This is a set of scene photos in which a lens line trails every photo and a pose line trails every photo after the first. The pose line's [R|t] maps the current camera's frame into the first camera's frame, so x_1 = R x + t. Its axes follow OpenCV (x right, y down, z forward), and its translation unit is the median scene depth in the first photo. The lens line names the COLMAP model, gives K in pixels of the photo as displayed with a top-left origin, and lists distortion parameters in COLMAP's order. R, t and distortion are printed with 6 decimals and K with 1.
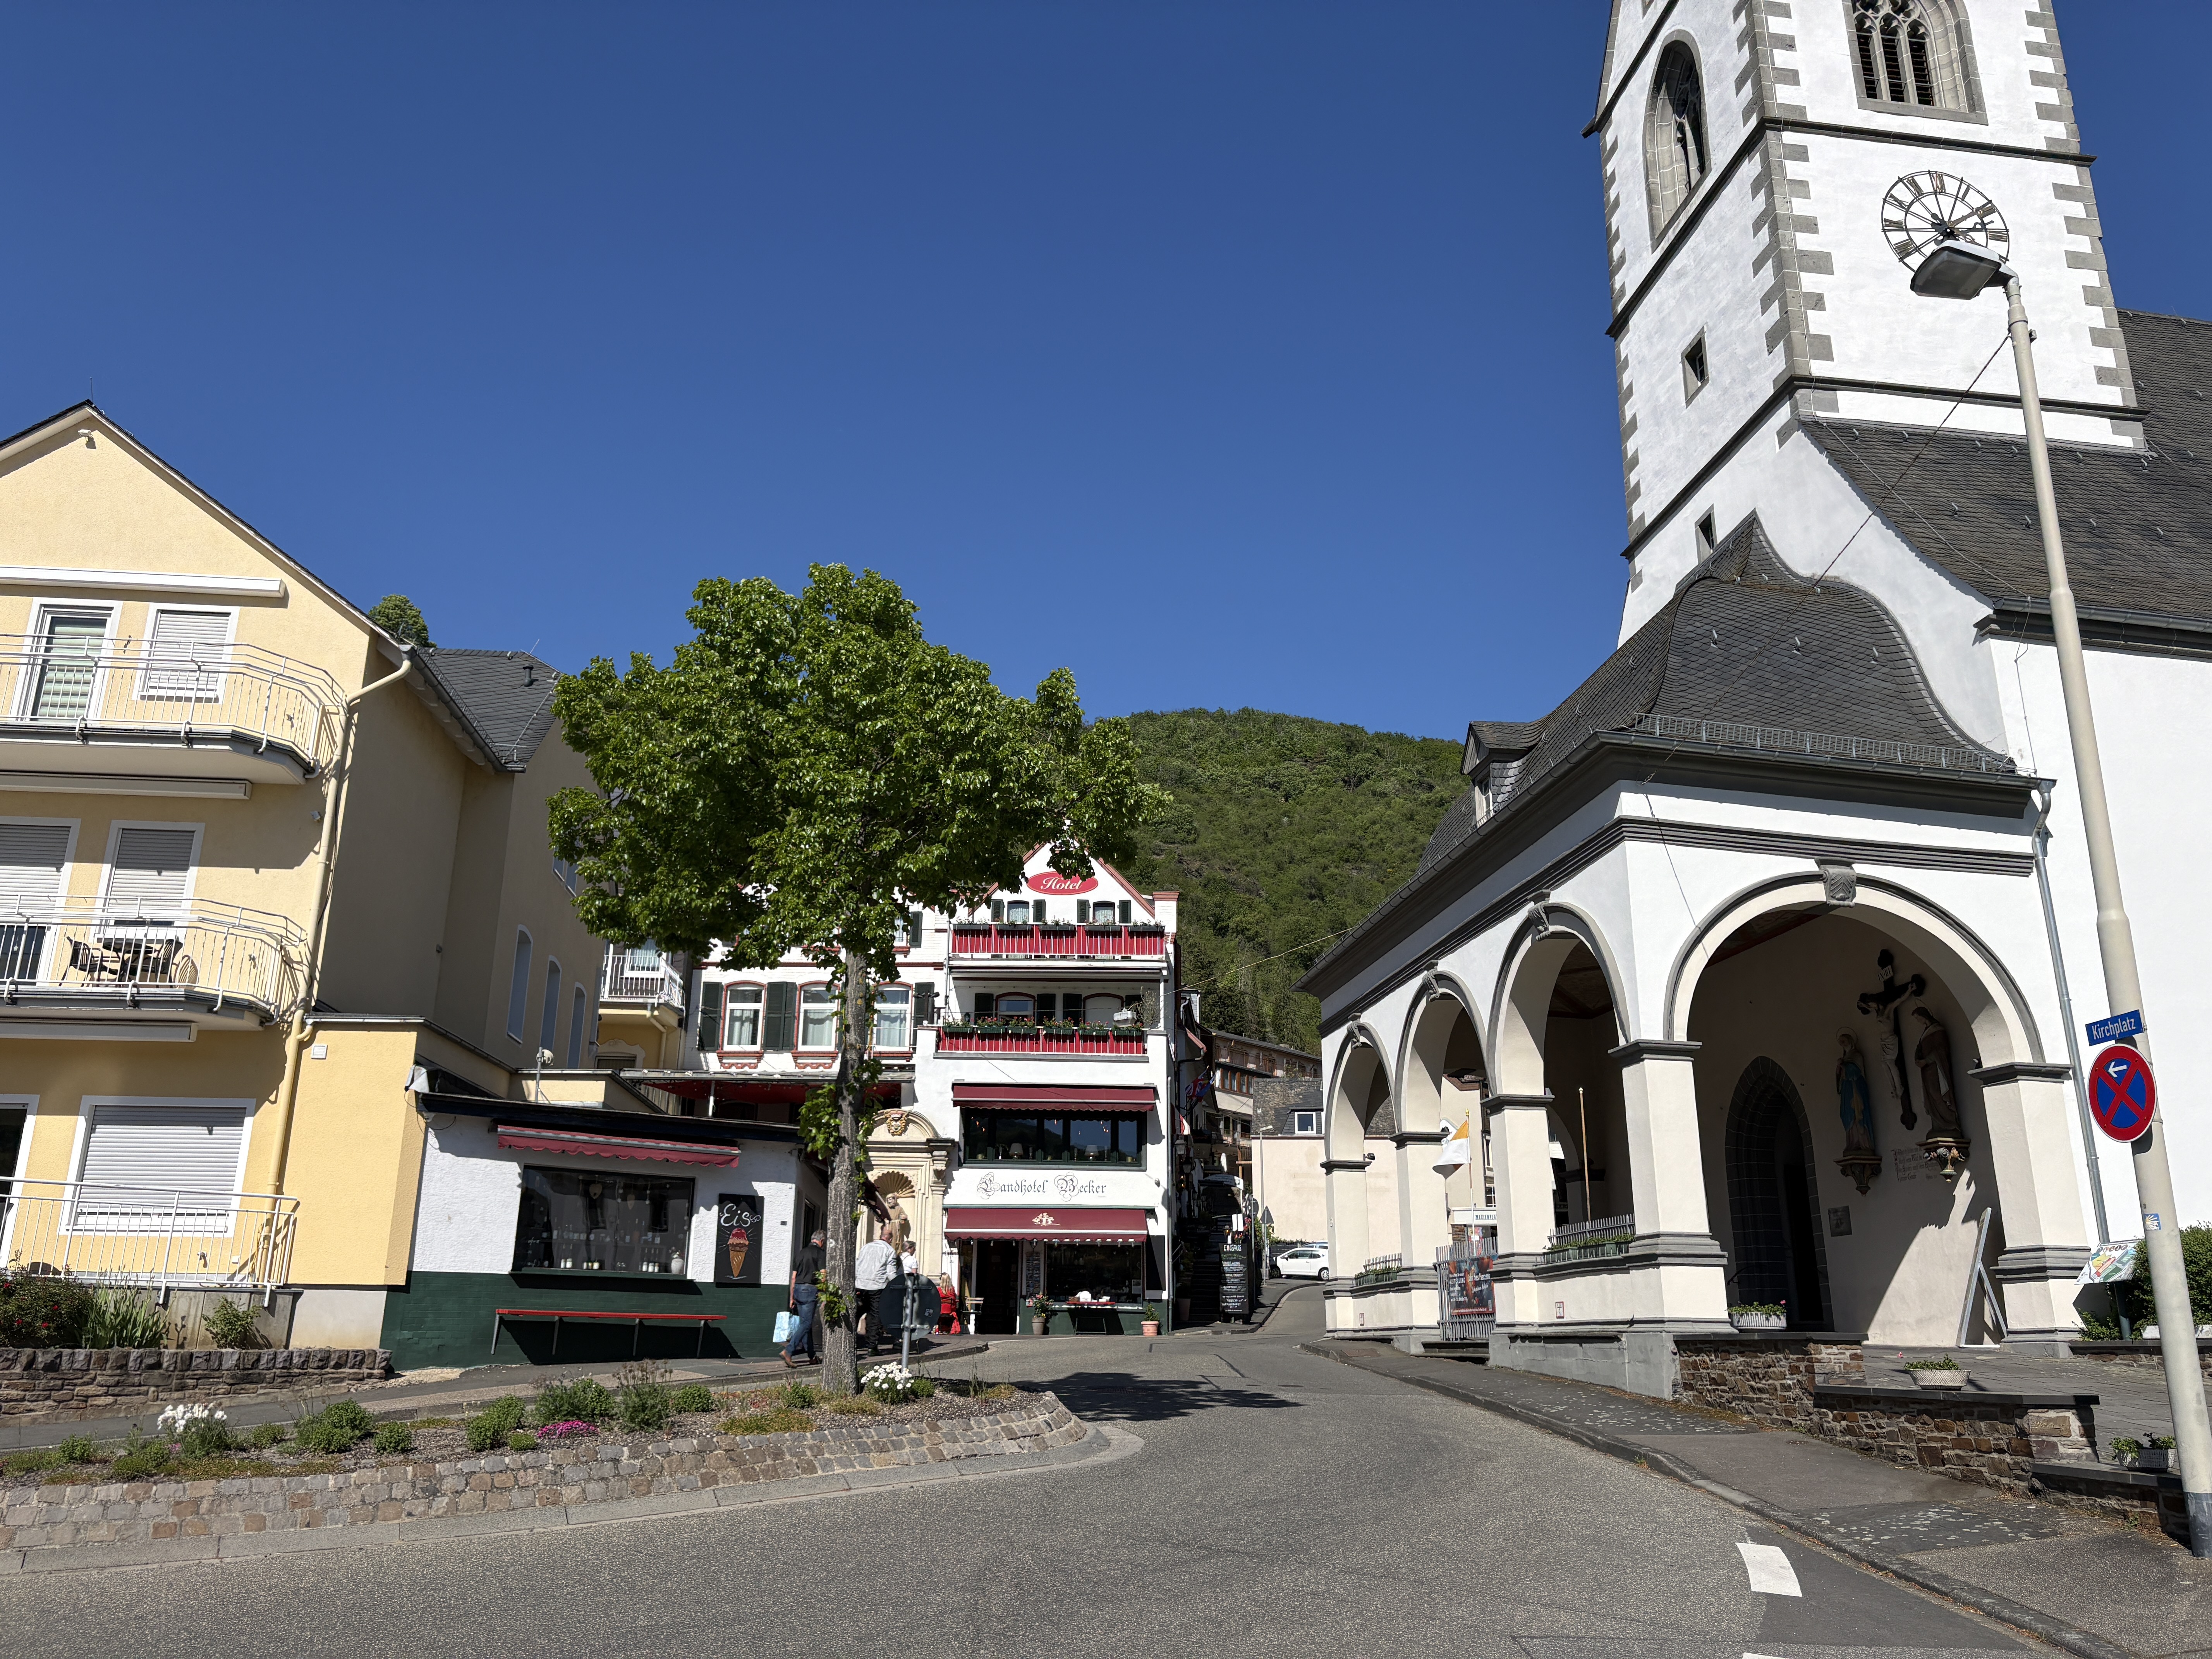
lens RADIAL K [[1698.1, 0, 1106.5], [0, 1698.1, 834.5], [0, 0, 1]] dist [0.013809, -0.001122]
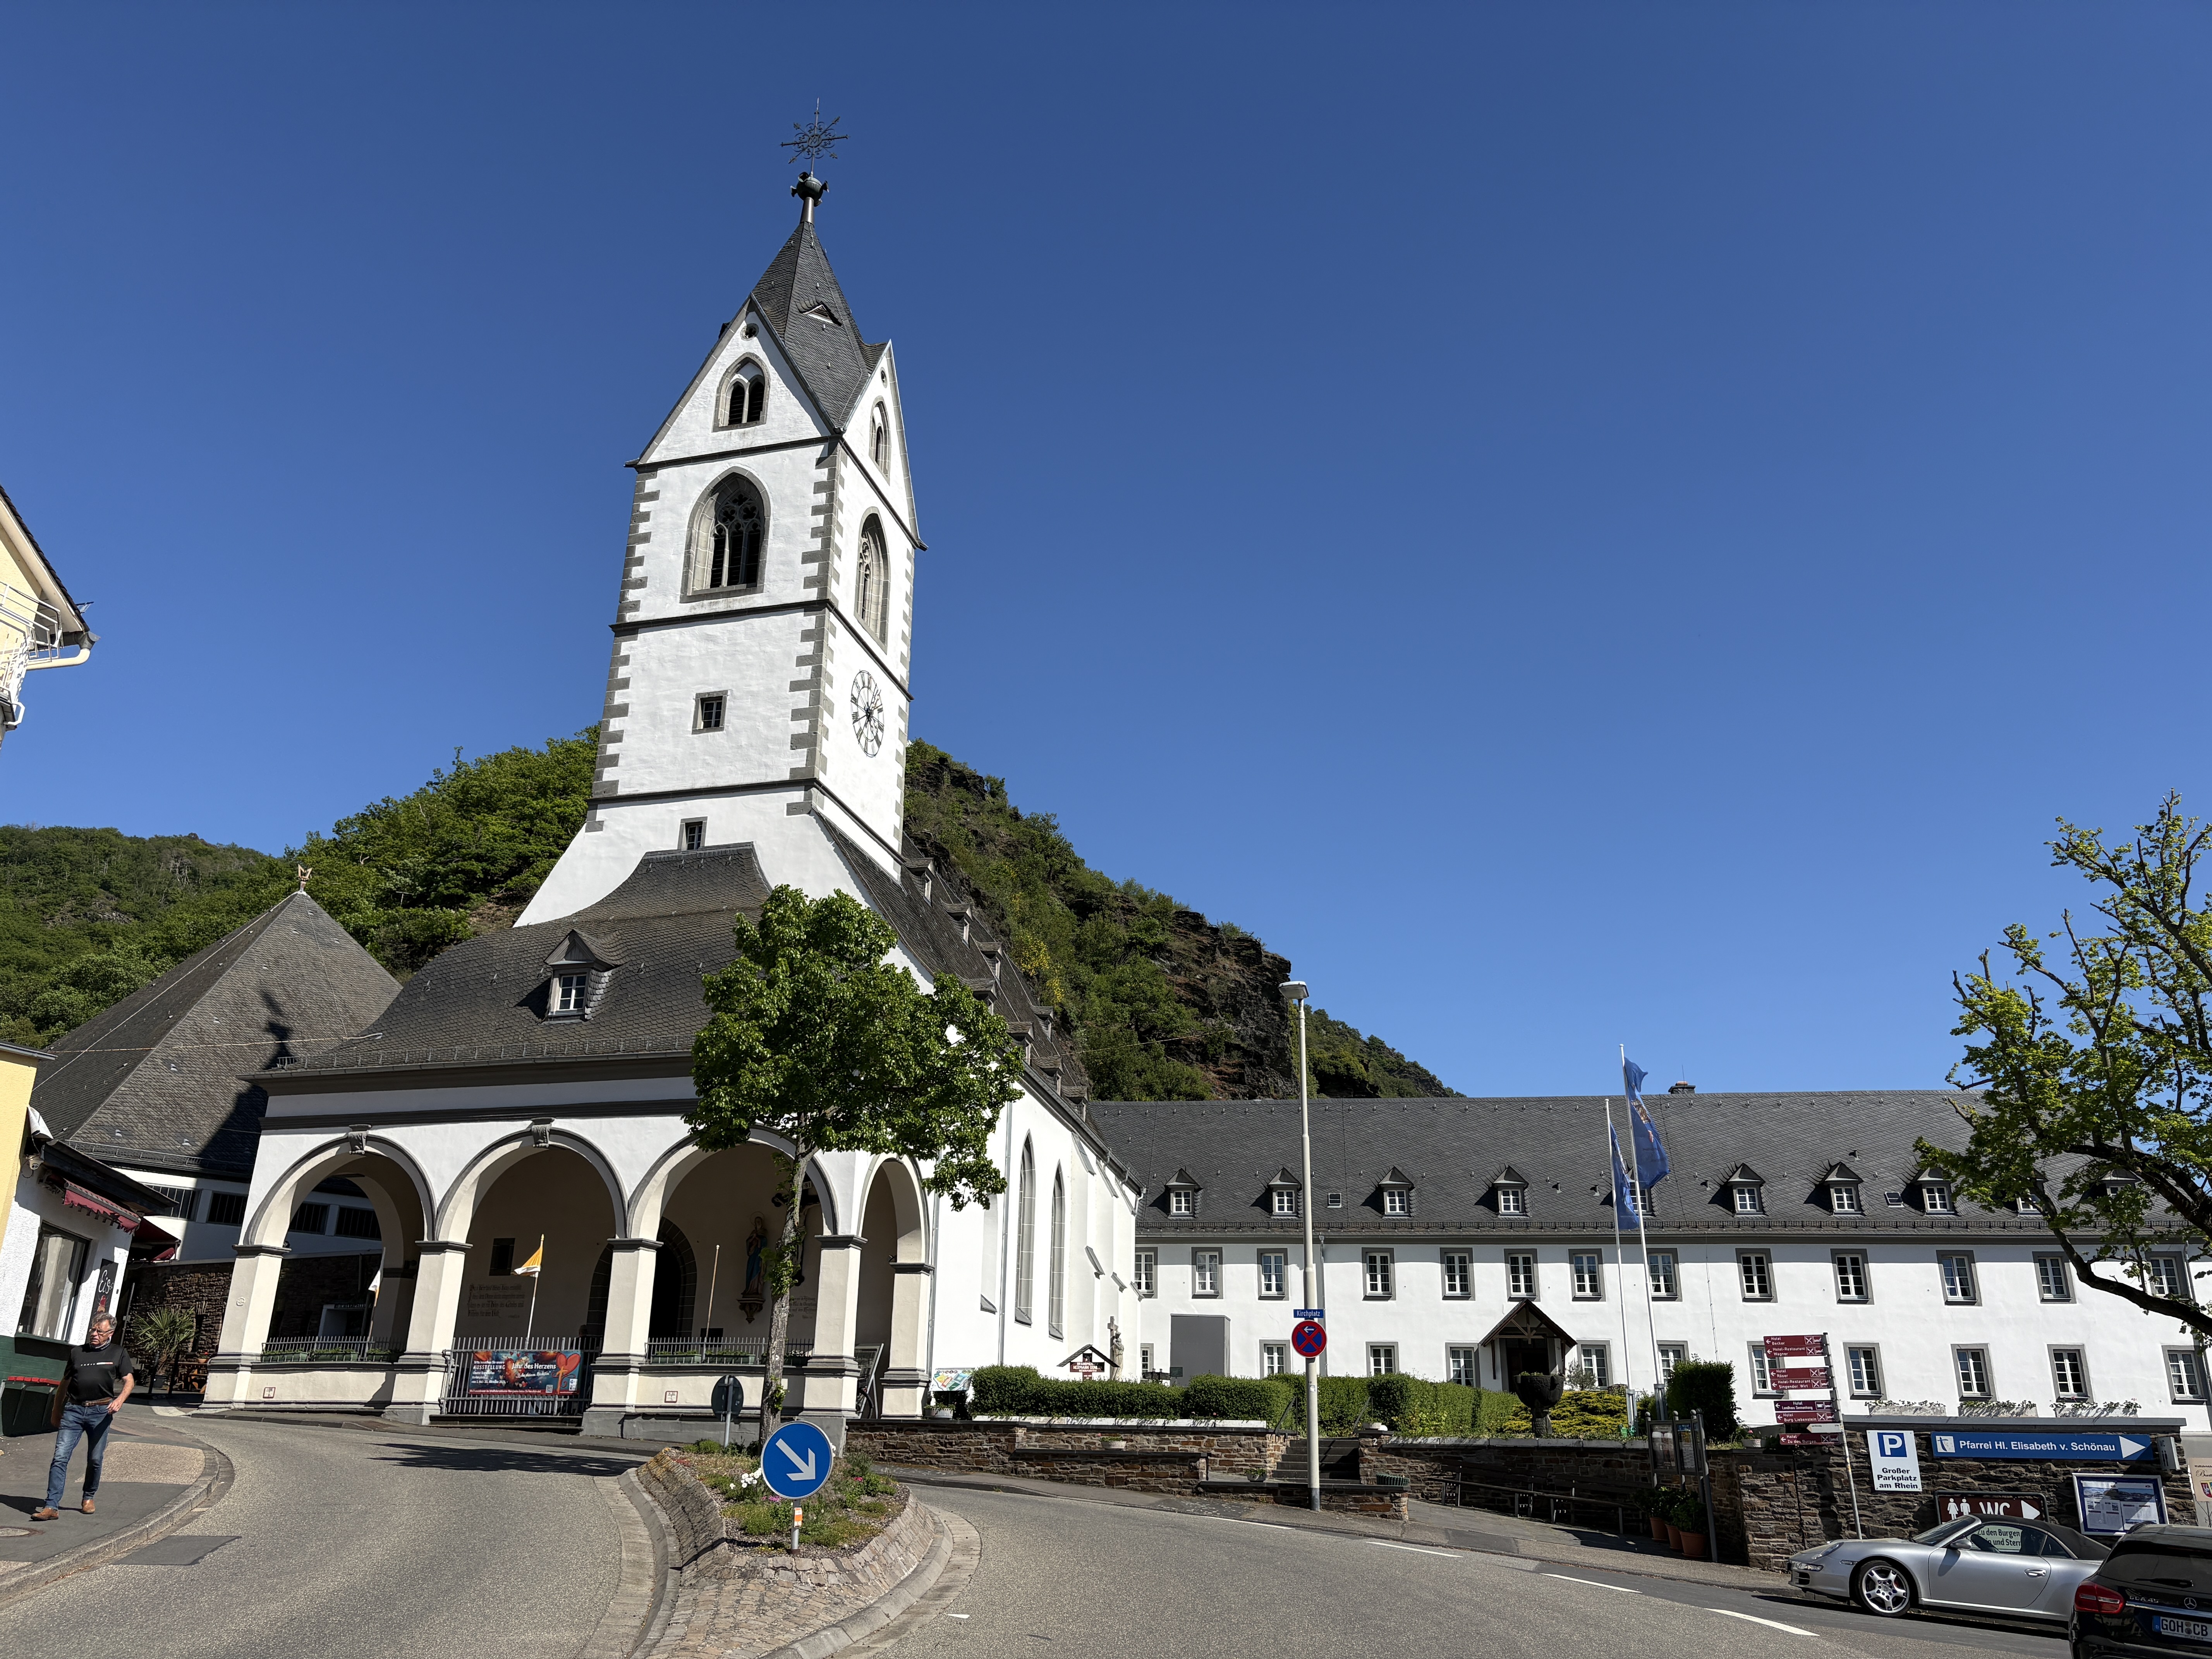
lens RADIAL K [[1698.1, 0, 1101.8], [0, 1698.1, 827.3], [0, 0, 1]] dist [0.013809, -0.001122]
pose [[0.388458, 0.311159, 0.867341, -1.038542], [-0.281535, 0.936331, -0.209817, 0.025247], [-0.877404, -0.162682, 0.451328, 0.100958]]
